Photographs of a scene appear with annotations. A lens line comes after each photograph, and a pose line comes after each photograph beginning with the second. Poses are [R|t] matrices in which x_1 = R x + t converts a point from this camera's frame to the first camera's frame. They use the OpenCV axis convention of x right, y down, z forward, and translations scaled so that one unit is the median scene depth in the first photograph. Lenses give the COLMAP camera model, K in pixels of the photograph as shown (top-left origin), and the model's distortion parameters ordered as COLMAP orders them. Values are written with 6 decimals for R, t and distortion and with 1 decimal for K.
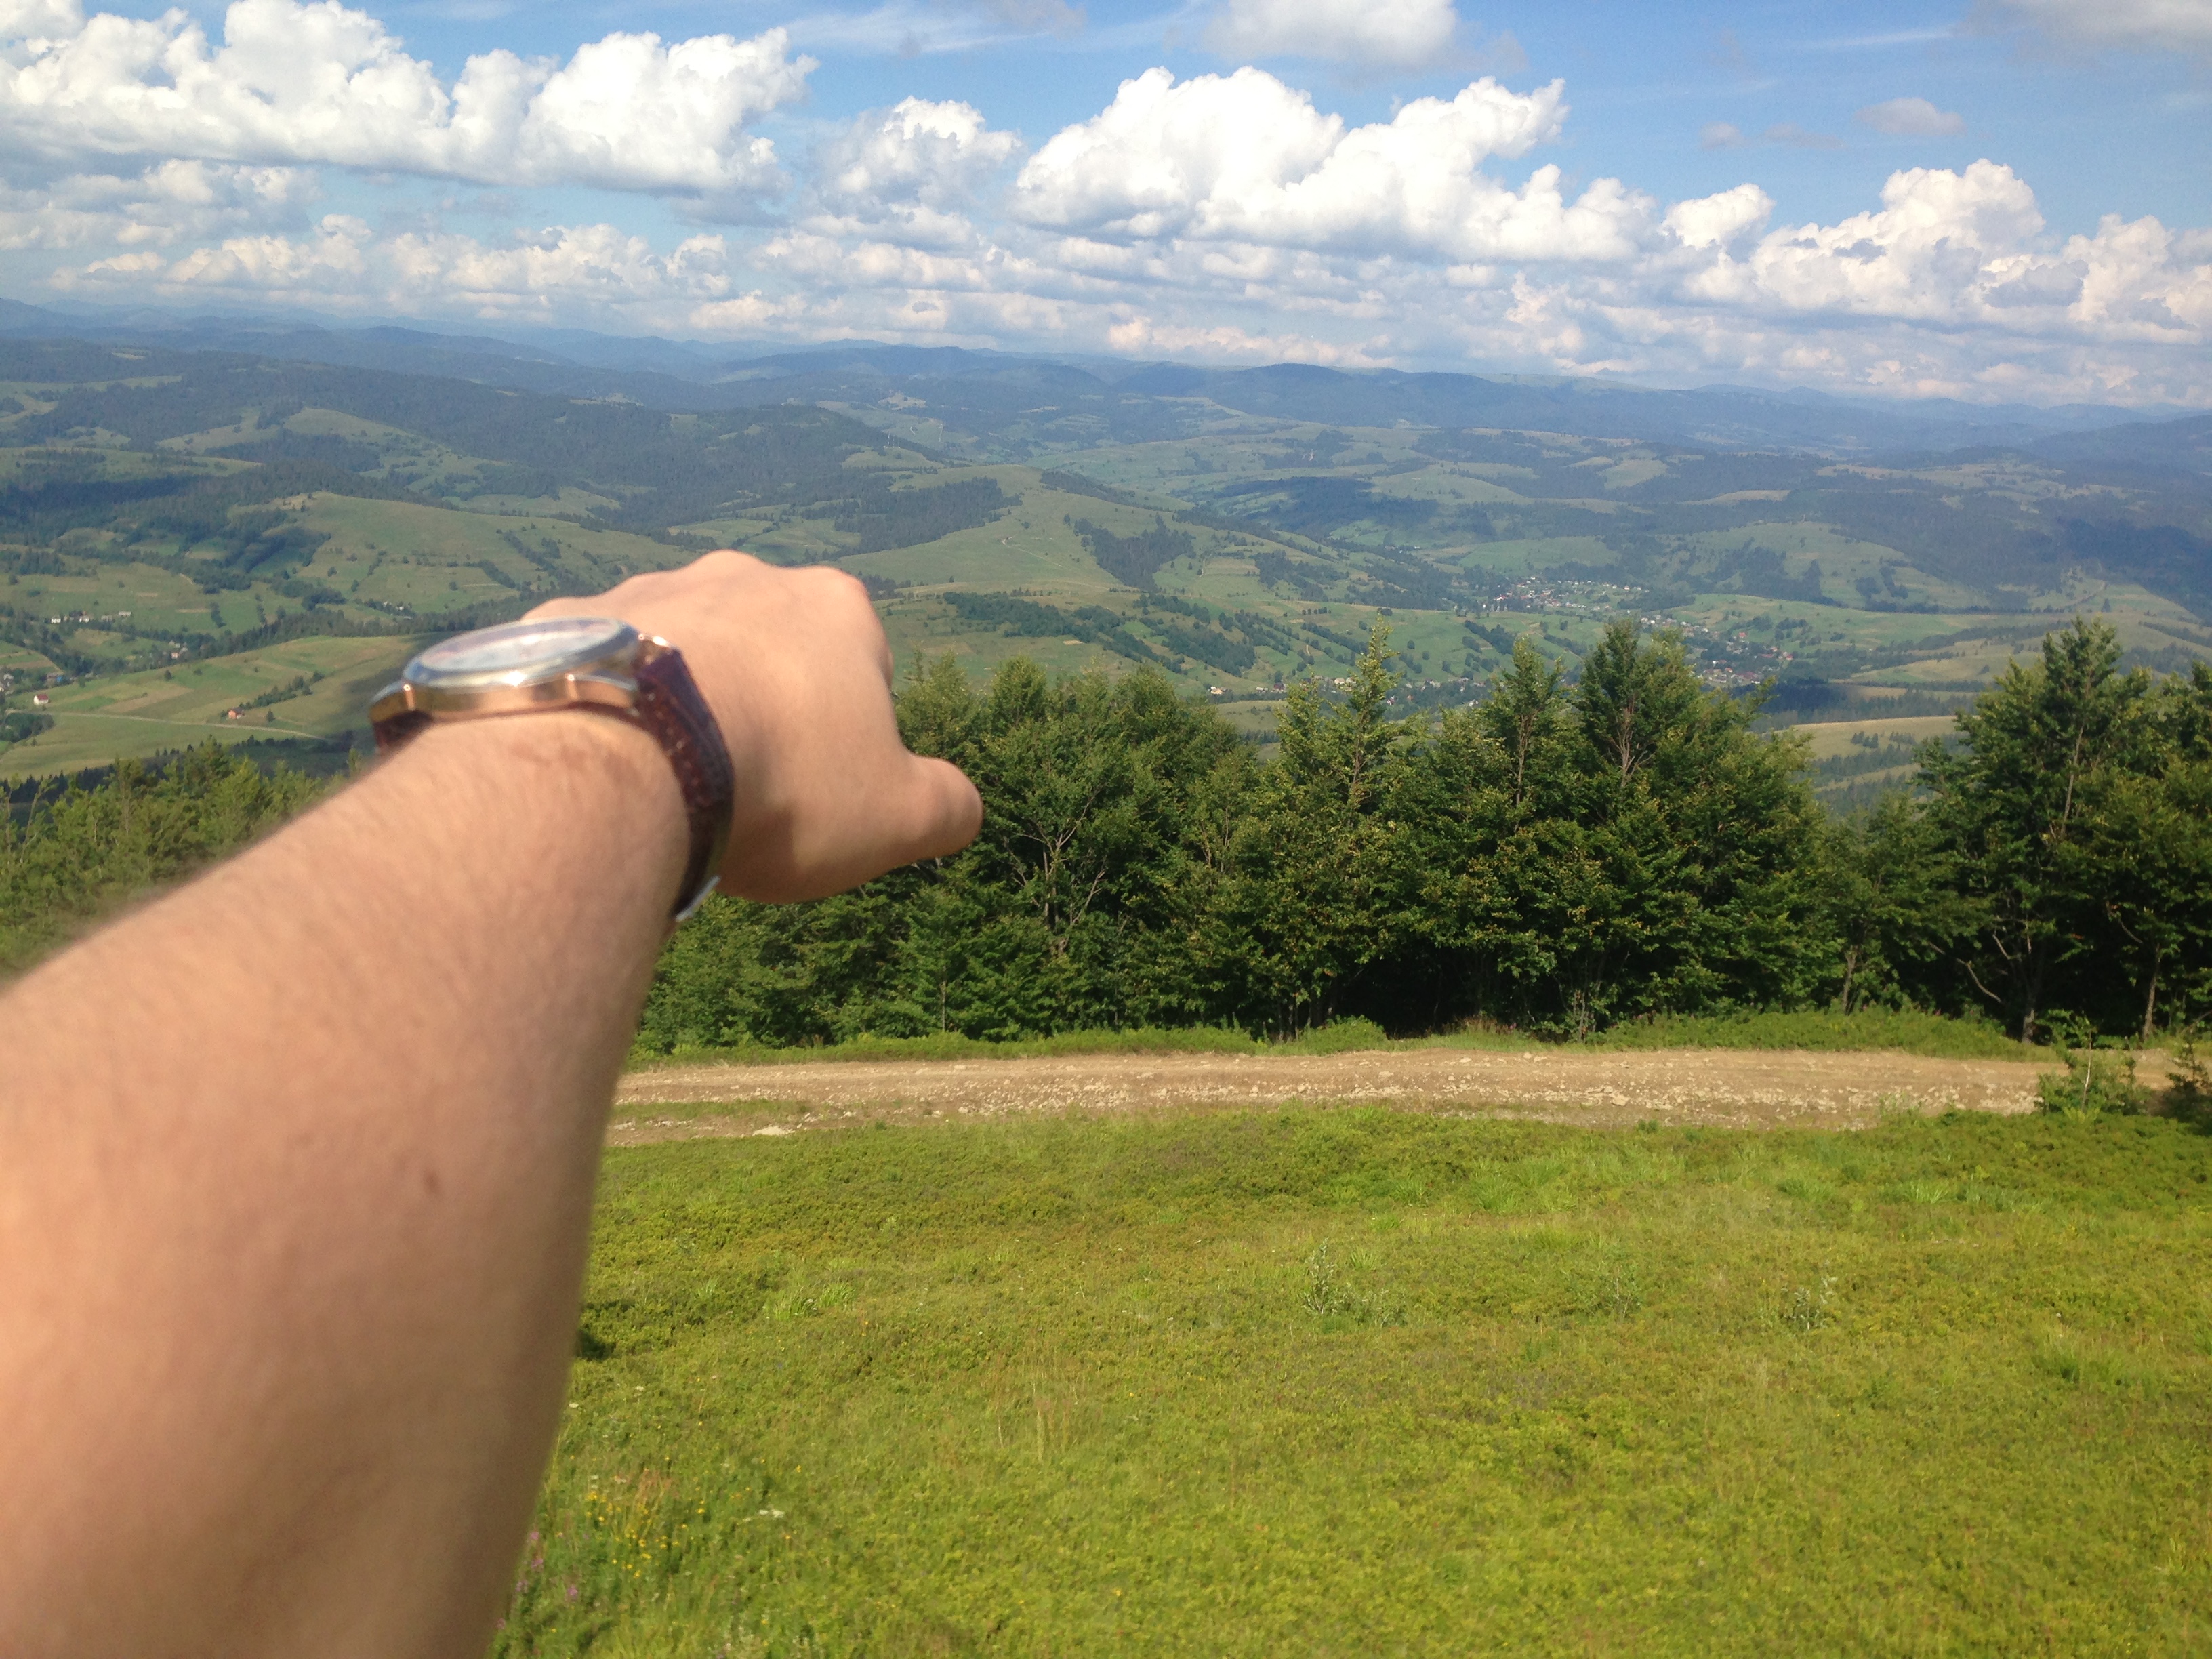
lens RADIAL K [[1998.3, 0, 1126.9], [0, 1998.3, 811.8], [0, 0, 1]] dist [0.048861, -0.042486]
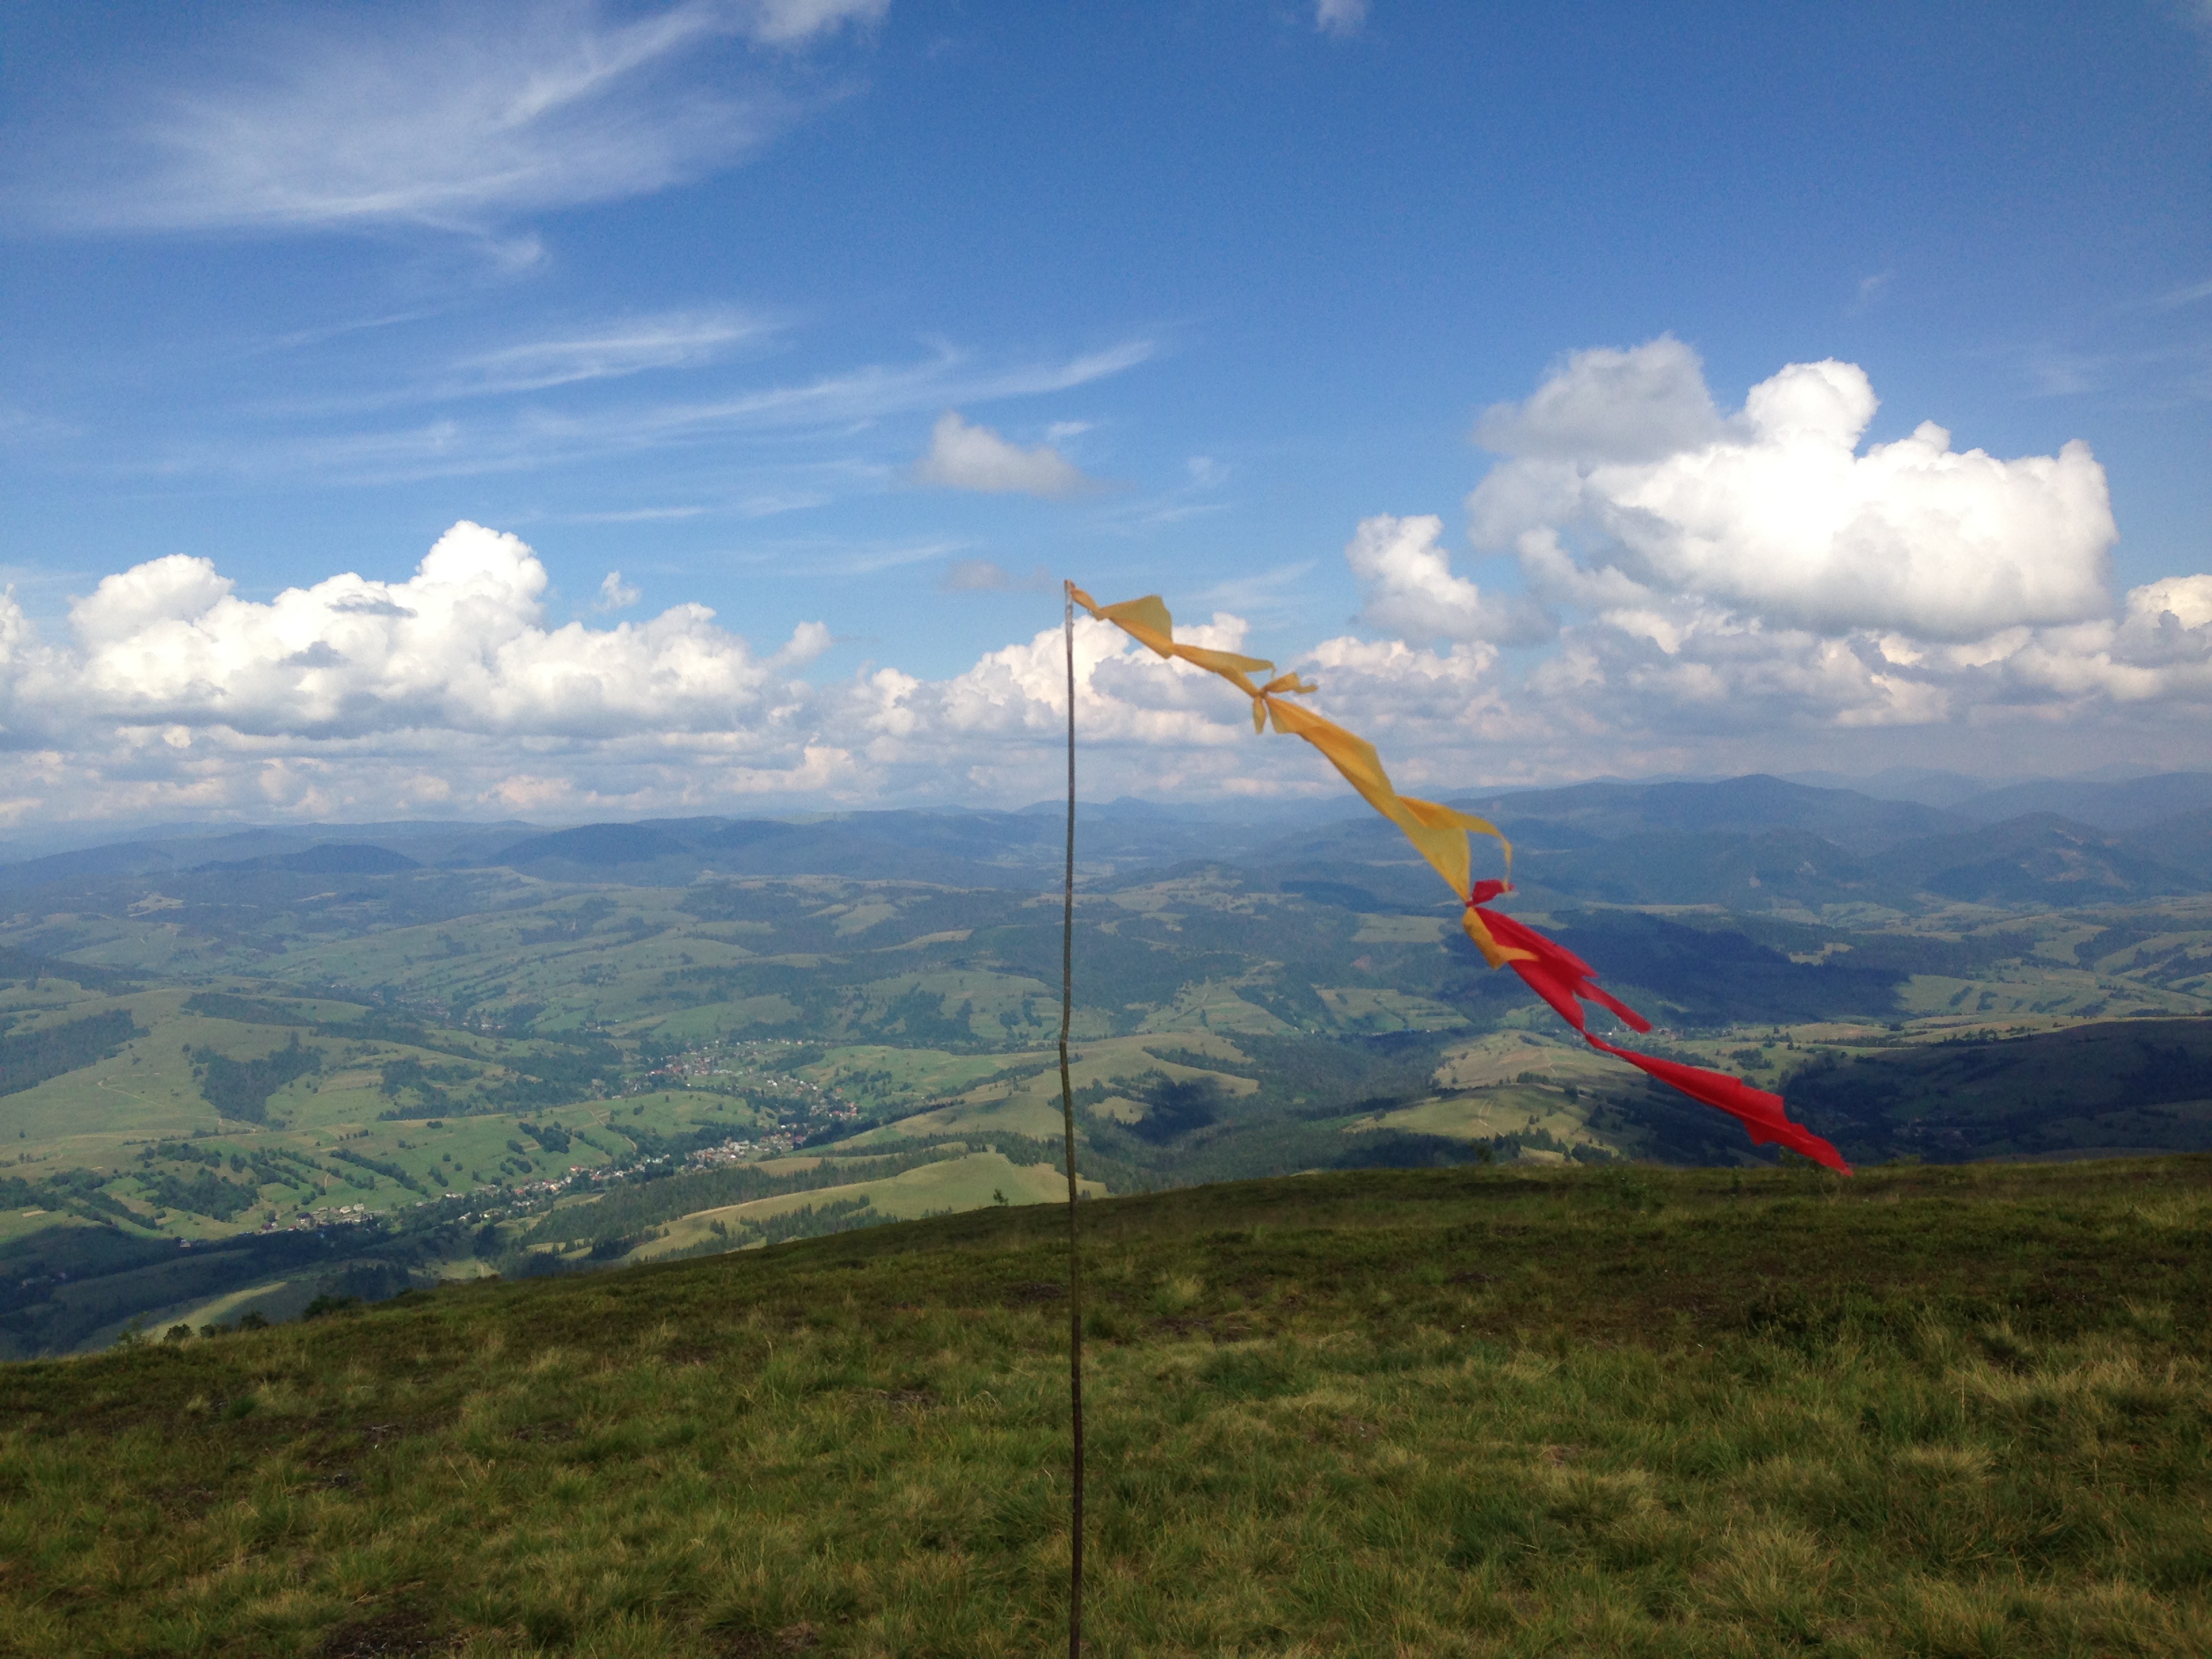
lens RADIAL K [[1998.3, 0, 1092.6], [0, 1998.3, 826.5], [0, 0, 1]] dist [0.048861, -0.042486]
pose [[0.953457, -0.082953, 0.289894, 0.126241], [0.140472, 0.972910, -0.183611, -0.008593], [-0.266810, 0.215787, 0.939281, -0.079398]]
